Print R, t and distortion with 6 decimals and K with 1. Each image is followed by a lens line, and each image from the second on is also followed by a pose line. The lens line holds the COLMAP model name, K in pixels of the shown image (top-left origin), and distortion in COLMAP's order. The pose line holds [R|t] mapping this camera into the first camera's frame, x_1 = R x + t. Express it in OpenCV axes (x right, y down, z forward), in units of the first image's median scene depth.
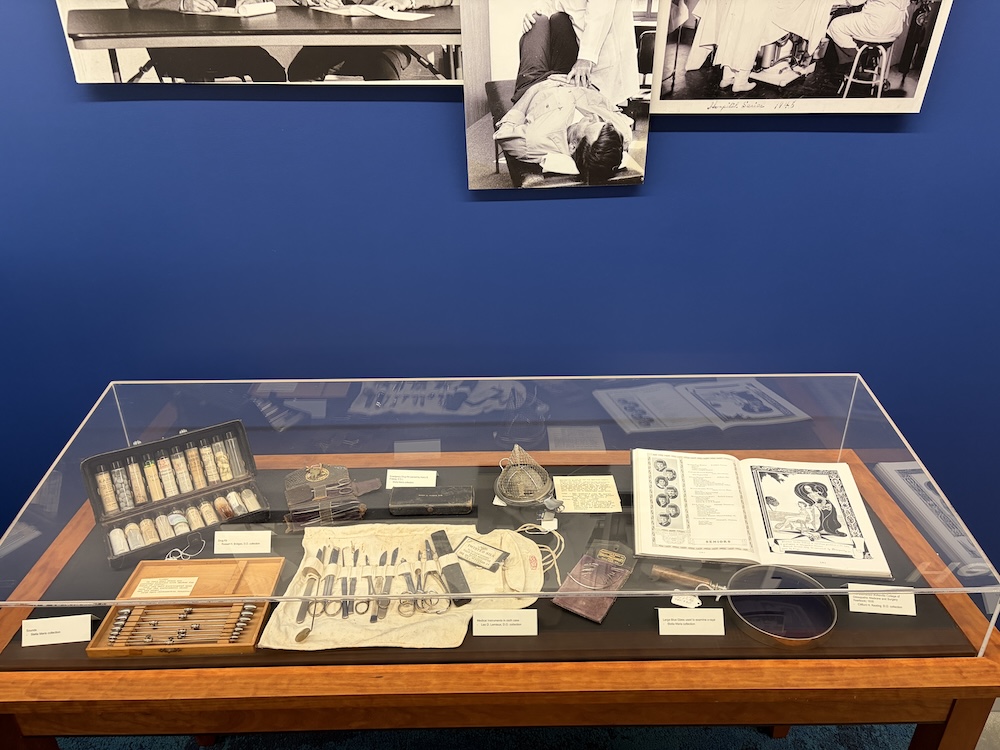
lens RADIAL K [[771.4, 0, 503.4], [0, 771.4, 379.2], [0, 0, 1]] dist [0.055060, -0.056702]
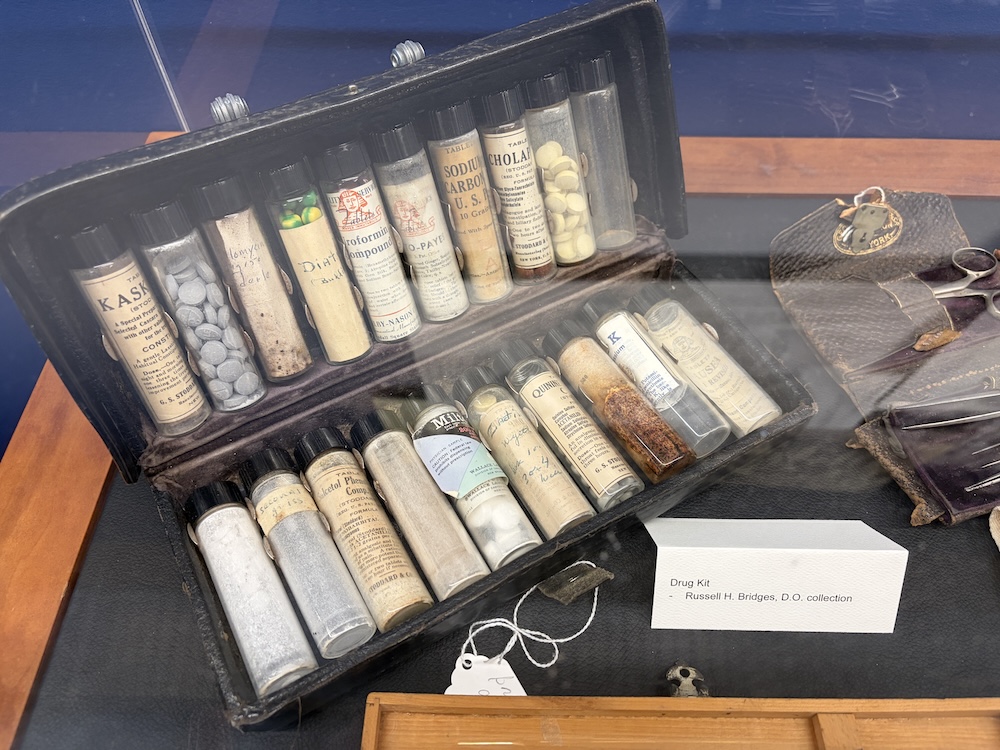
lens RADIAL K [[757.3, 0, 483.4], [0, 757.3, 376.2], [0, 0, 1]] dist [0.005953, 0.000338]
pose [[0.999424, 0.030450, -0.014950, -0.405399], [-0.019343, 0.873598, 0.486263, 0.044053], [0.027867, -0.485694, 0.873685, 0.803430]]
